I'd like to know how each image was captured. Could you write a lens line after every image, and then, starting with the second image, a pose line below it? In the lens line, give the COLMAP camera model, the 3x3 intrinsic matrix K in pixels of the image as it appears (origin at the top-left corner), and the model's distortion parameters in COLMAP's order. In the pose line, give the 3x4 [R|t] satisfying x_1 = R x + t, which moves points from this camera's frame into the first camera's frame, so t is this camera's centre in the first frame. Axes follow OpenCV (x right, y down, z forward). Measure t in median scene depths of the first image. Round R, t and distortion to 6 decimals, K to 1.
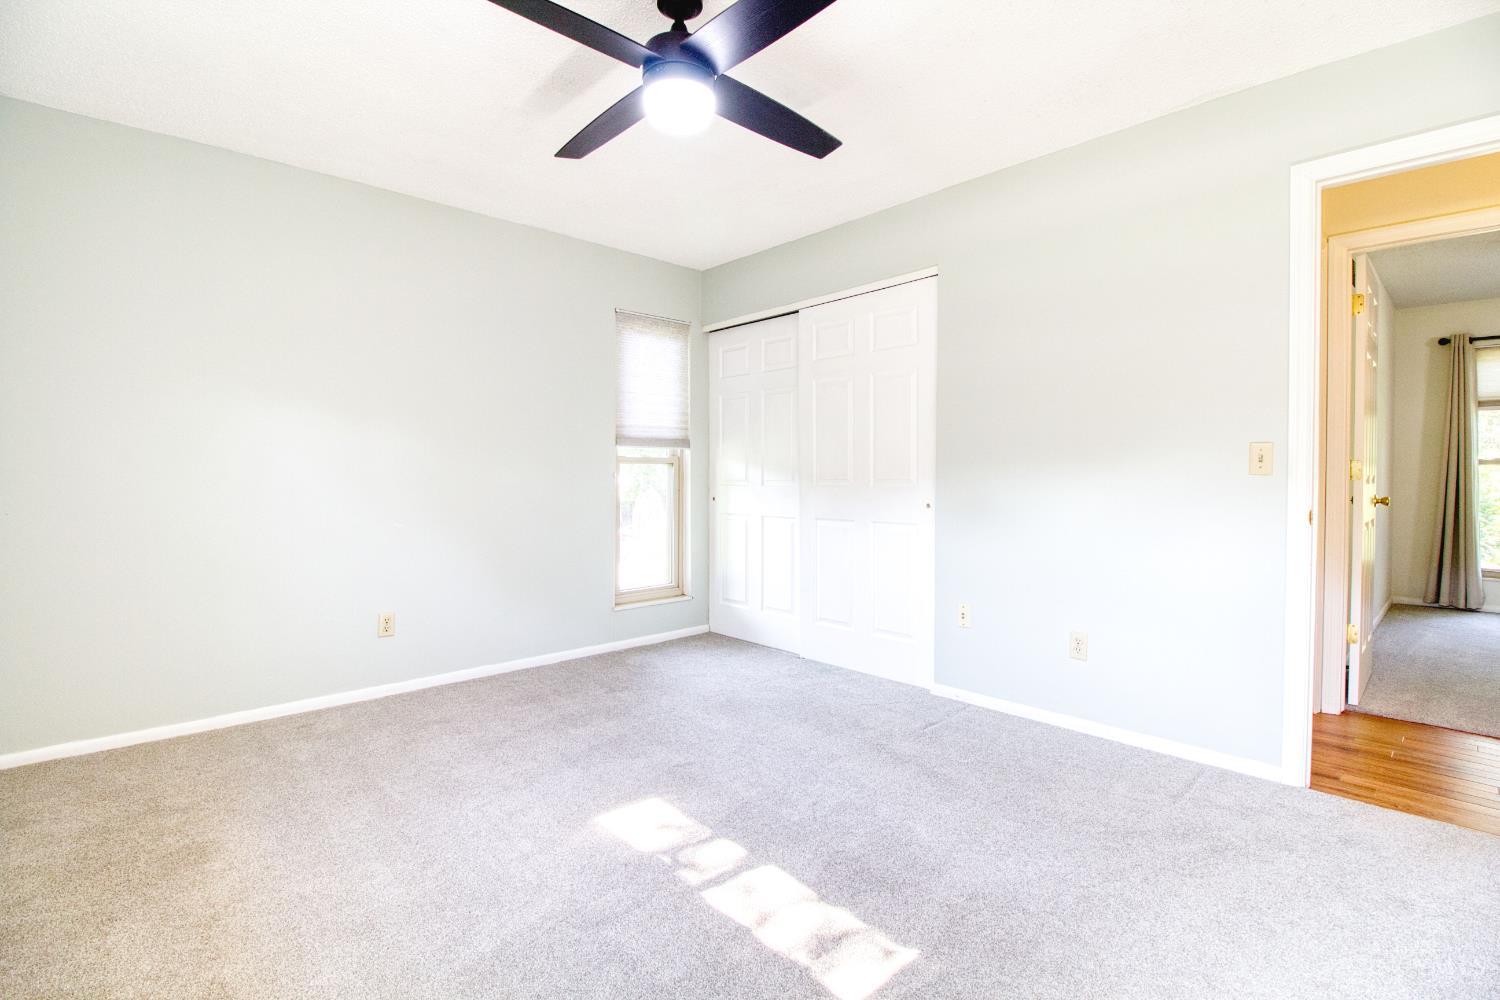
lens RADIAL K [[700.9, 0, 760.3], [0, 700.9, 487.5], [0, 0, 1]] dist [0.000978, -0.017463]
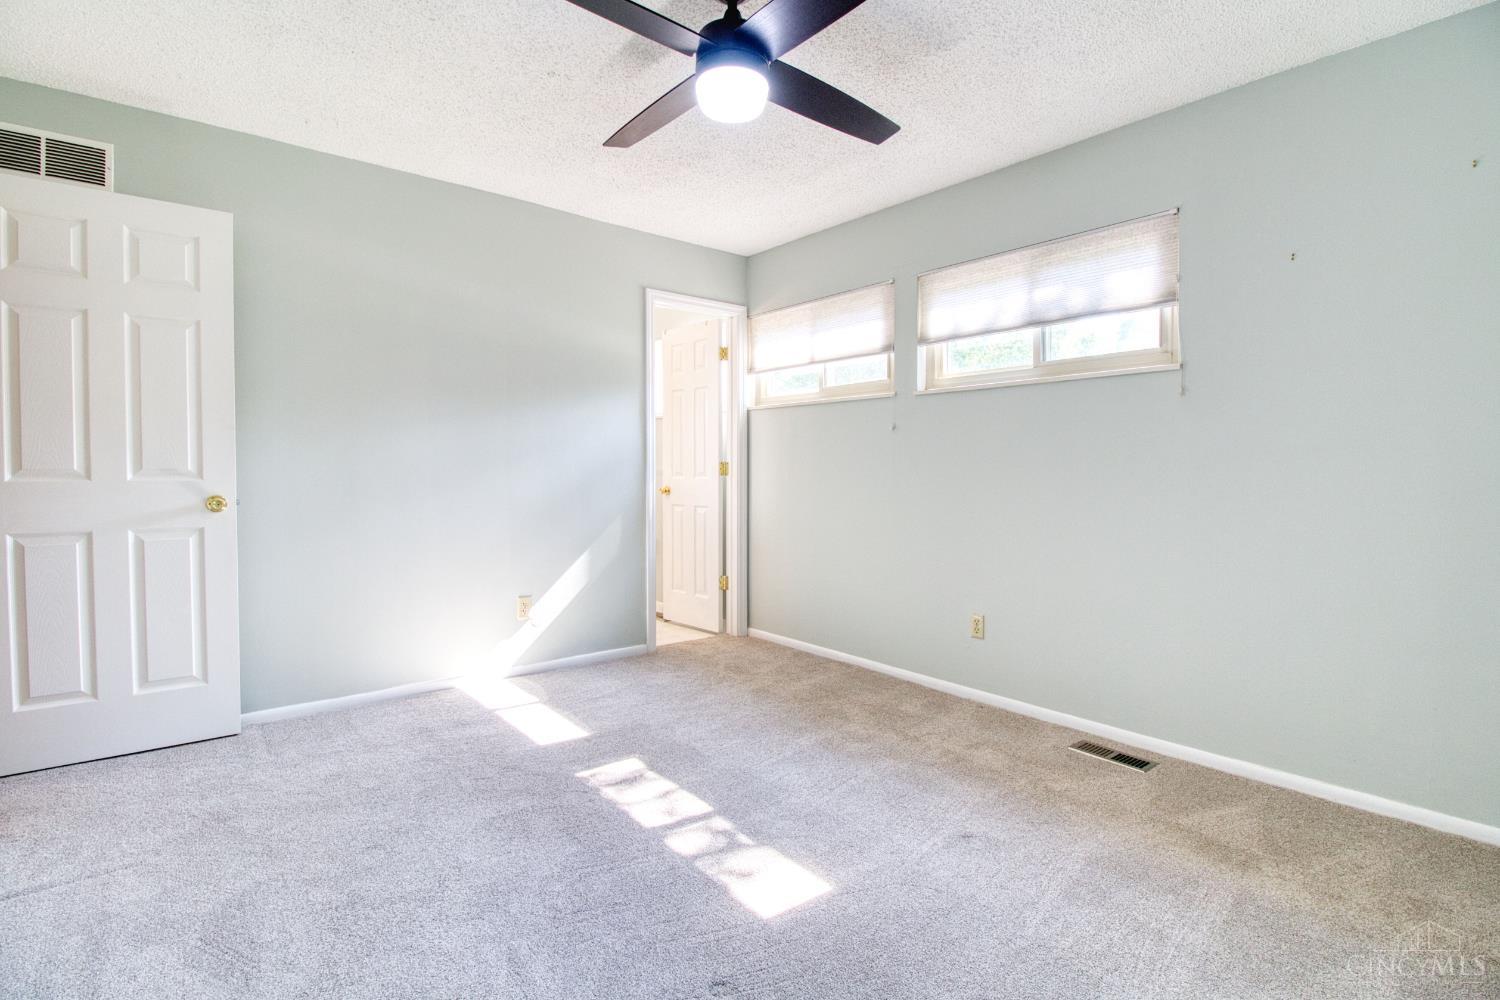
lens RADIAL K [[695.7, 0, 753.9], [0, 695.7, 489.7], [0, 0, 1]] dist [0.000078, -0.015504]
pose [[-0.998475, -0.008934, 0.054485, -0.187649], [-0.006310, 0.998821, 0.048127, -0.031863], [-0.054851, 0.047710, -0.997354, 1.839607]]
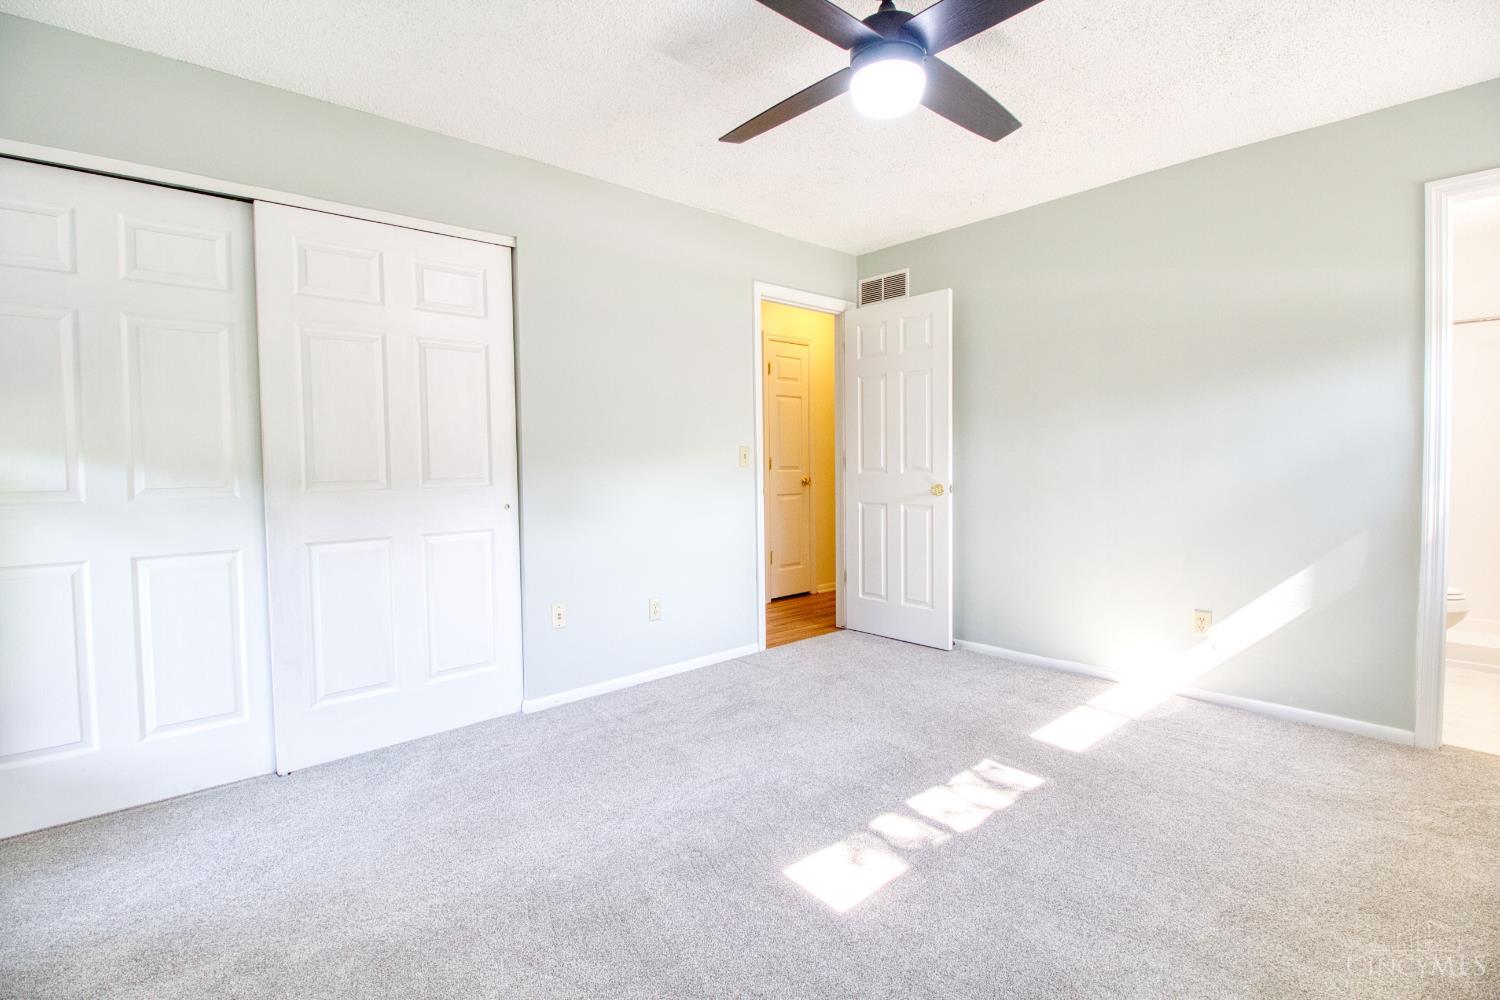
lens RADIAL K [[695.7, 0, 753.9], [0, 695.7, 489.7], [0, 0, 1]] dist [0.000078, -0.015504]
pose [[0.020286, -0.041267, 0.998942, -1.018193], [0.032577, 0.998645, 0.040593, -0.032989], [-0.999263, 0.031719, 0.021603, 1.096551]]
